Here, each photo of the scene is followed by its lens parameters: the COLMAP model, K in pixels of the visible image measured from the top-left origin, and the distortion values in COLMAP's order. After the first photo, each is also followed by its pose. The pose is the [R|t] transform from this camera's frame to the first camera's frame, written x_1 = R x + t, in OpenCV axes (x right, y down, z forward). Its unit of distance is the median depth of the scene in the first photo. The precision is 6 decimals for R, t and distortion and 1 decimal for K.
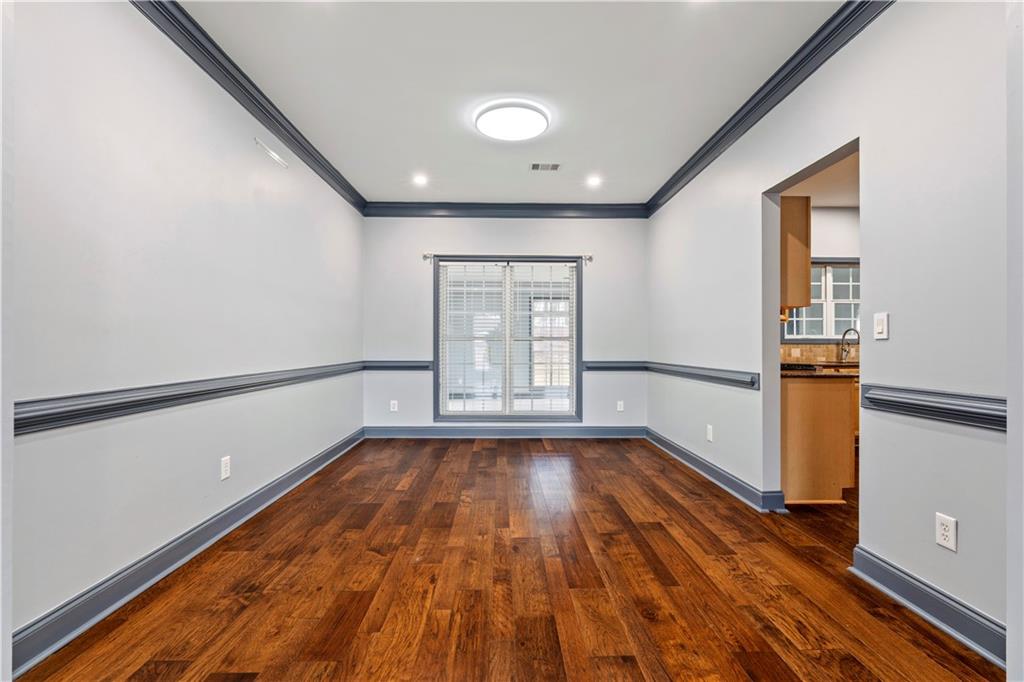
lens RADIAL K [[464.8, 0, 509.4], [0, 464.8, 342.3], [0, 0, 1]] dist [-0.000309, 0.000219]
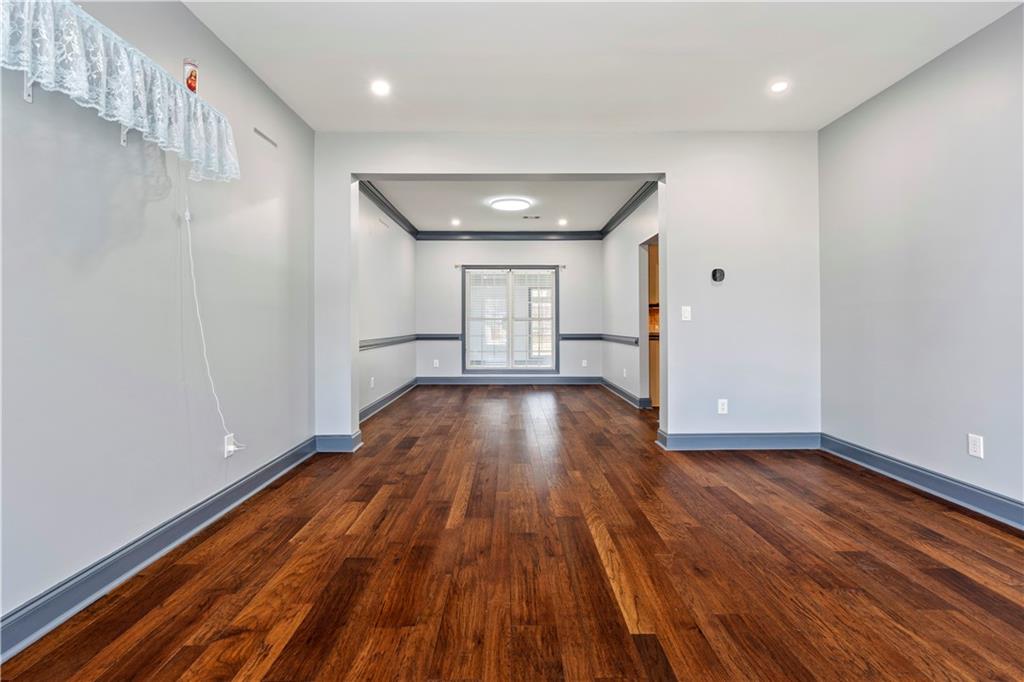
lens RADIAL K [[464.8, 0, 517.0], [0, 464.8, 334.2], [0, 0, 1]] dist [-0.000309, 0.000219]
pose [[0.999986, -0.003679, 0.003767, 0.012731], [0.003574, 0.999615, 0.027511, -0.001287], [-0.003866, -0.027497, 0.999614, -0.535403]]
